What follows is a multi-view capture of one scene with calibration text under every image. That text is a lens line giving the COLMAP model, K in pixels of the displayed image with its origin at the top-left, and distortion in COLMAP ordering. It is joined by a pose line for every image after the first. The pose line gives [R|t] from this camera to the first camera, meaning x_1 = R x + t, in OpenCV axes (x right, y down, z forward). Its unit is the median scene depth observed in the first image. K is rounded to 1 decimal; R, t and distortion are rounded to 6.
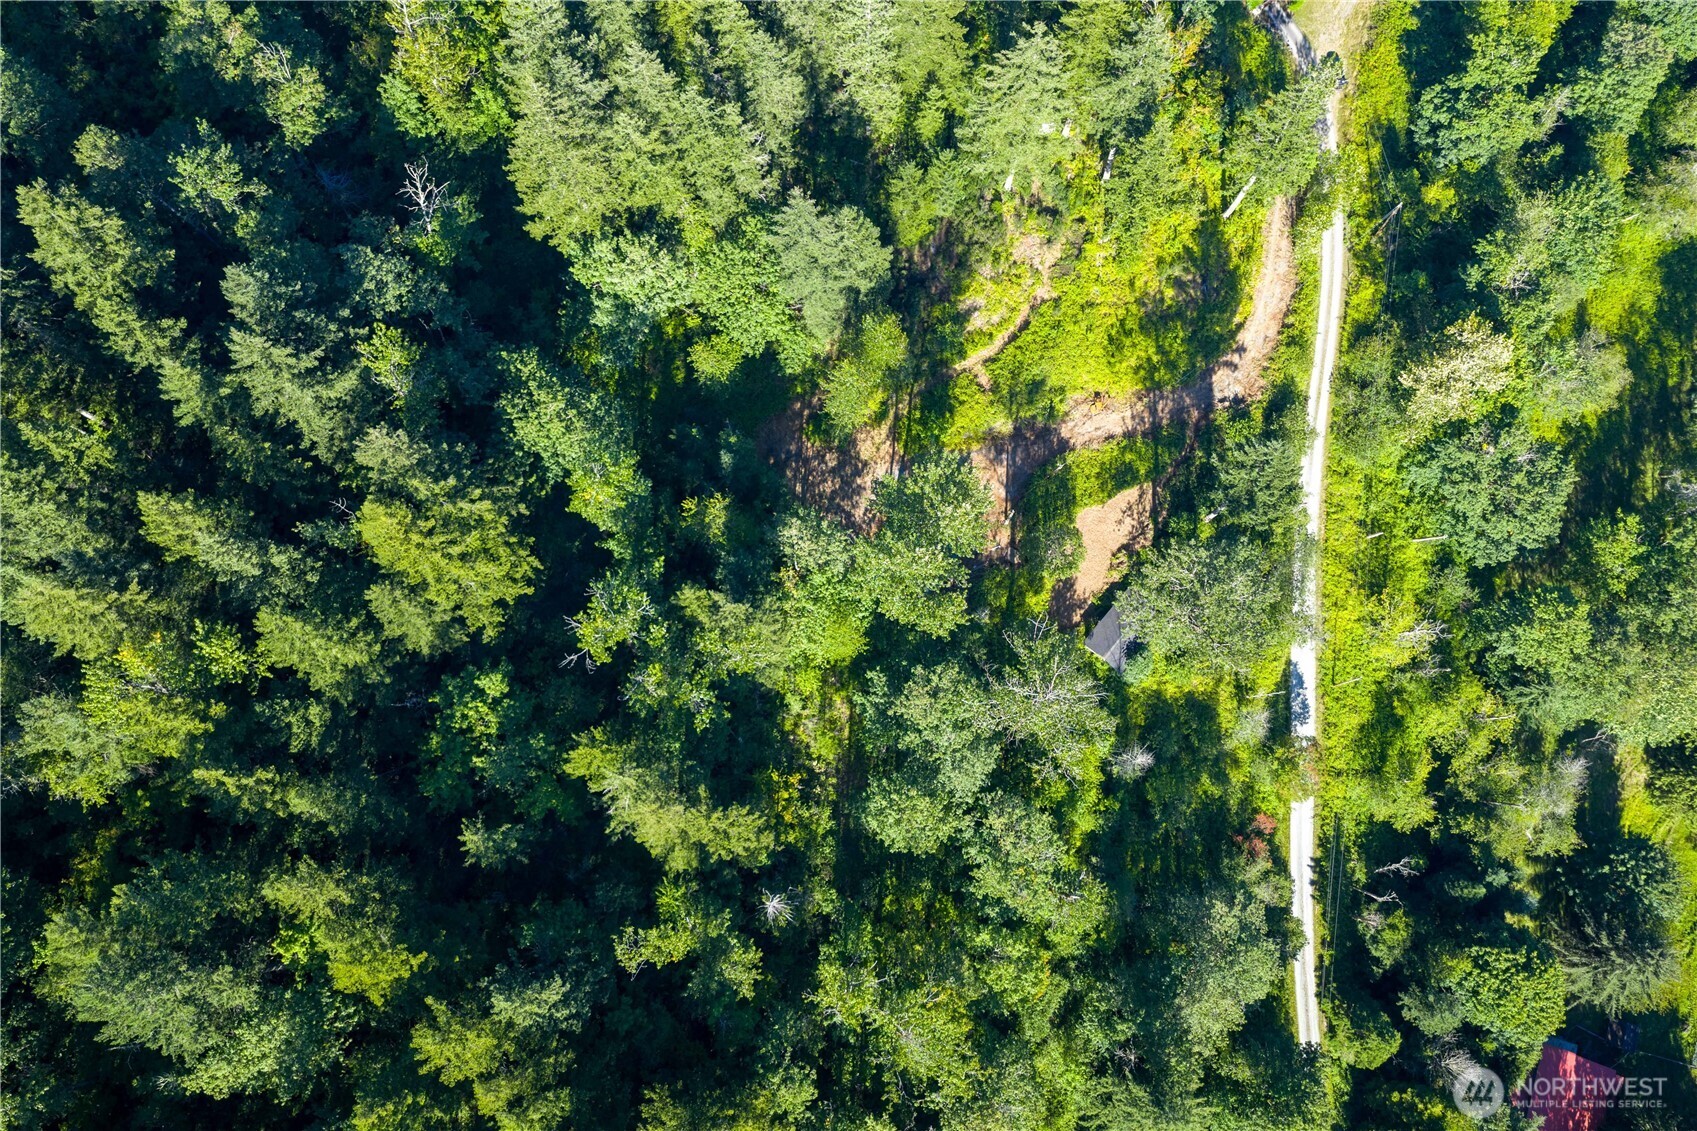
lens RADIAL K [[1401.0, 0, 843.6], [0, 1401.0, 573.3], [0, 0, 1]] dist [0.015157, -0.023874]
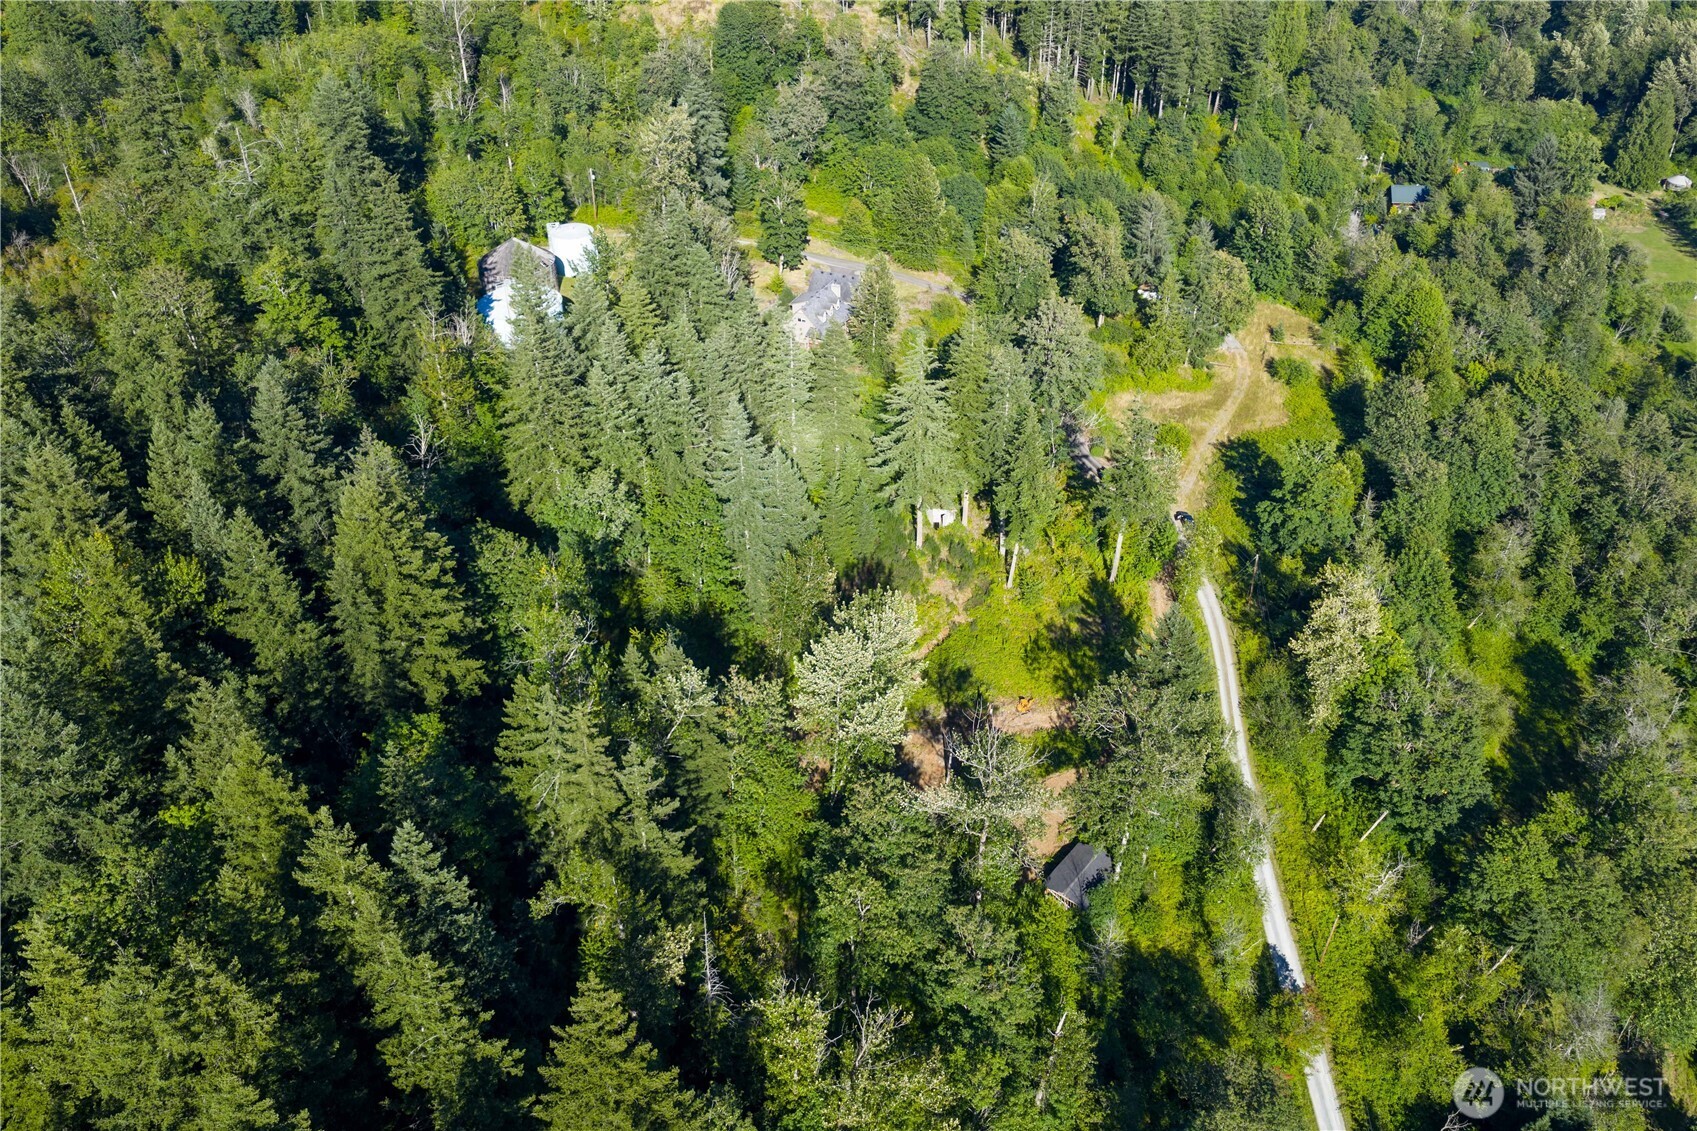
lens RADIAL K [[1401.0, 0, 838.0], [0, 1401.0, 569.3], [0, 0, 1]] dist [0.015157, -0.023874]
pose [[0.998652, -0.036527, 0.036877, 0.005023], [0.051796, 0.747448, -0.662298, 0.498101], [-0.003372, 0.663315, 0.748333, 0.133668]]
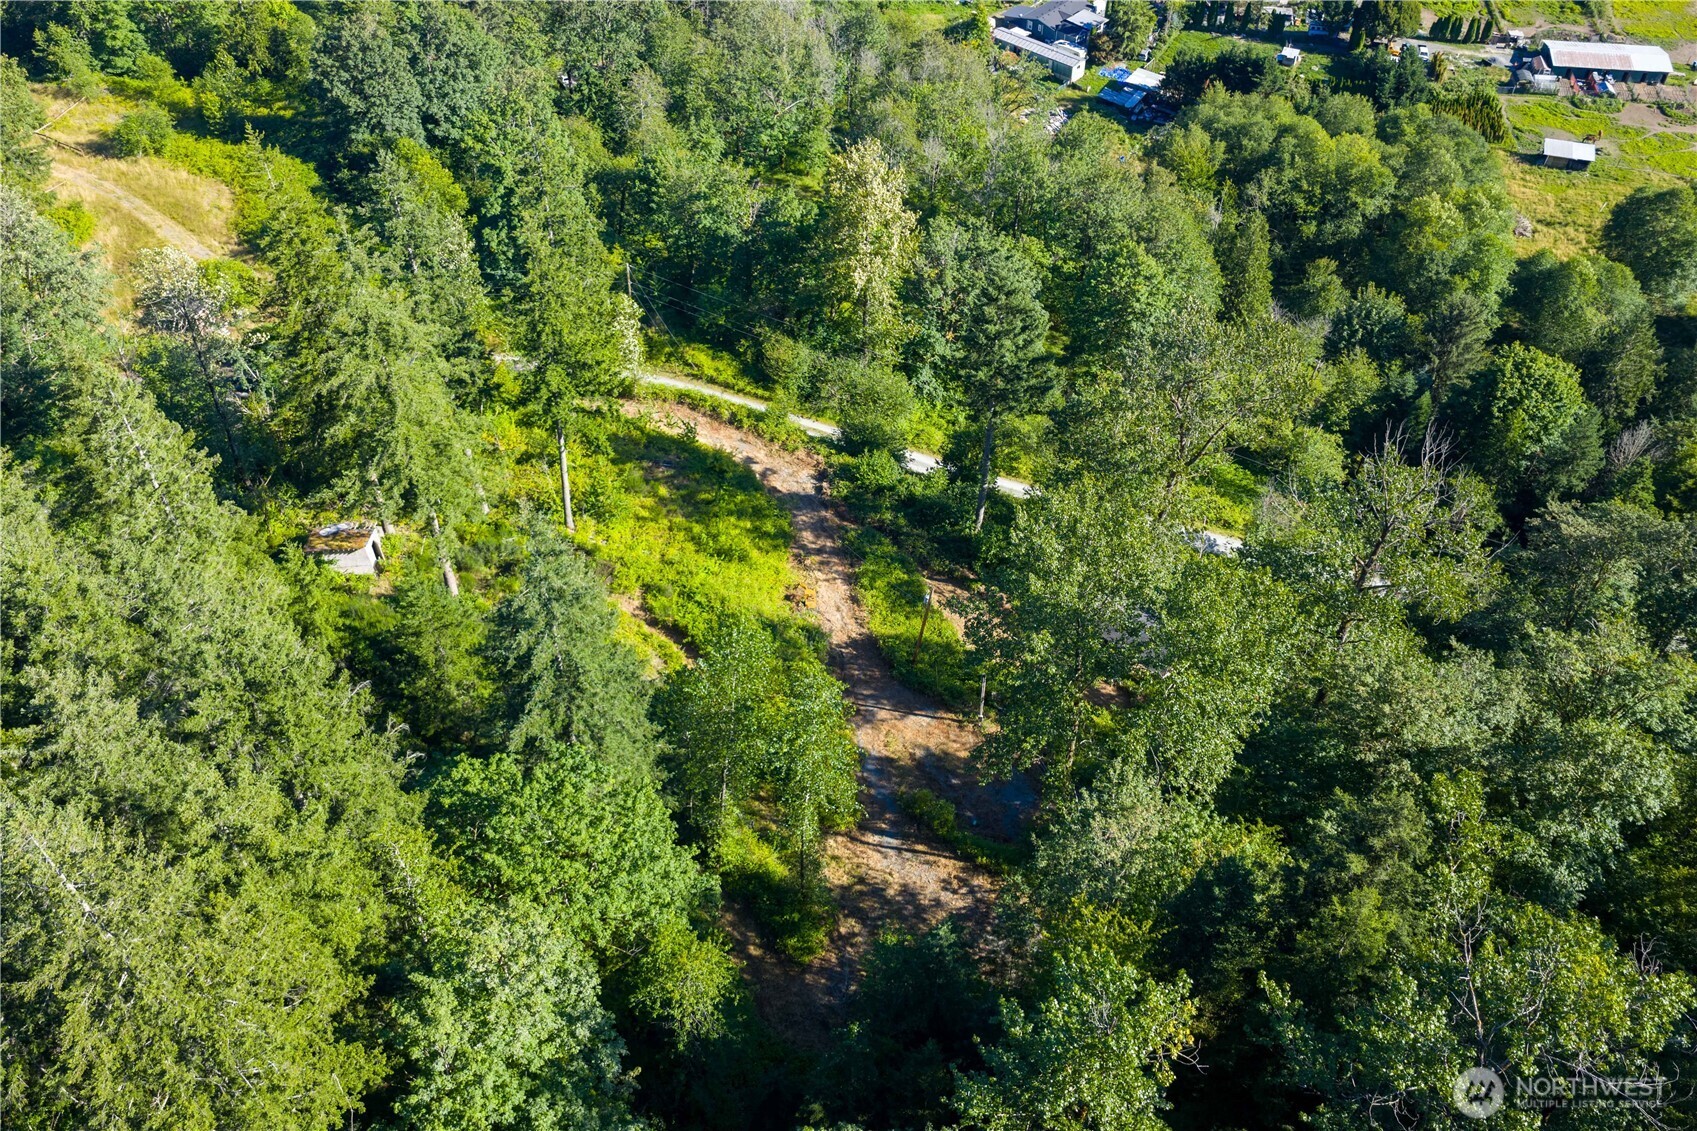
lens RADIAL K [[1401.0, 0, 848.9], [0, 1401.0, 558.2], [0, 0, 1]] dist [0.015157, -0.023874]
pose [[0.149356, -0.713025, 0.685046, -0.265964], [0.963042, 0.261956, 0.062689, -0.146163], [-0.224151, 0.650365, 0.725797, 0.486391]]
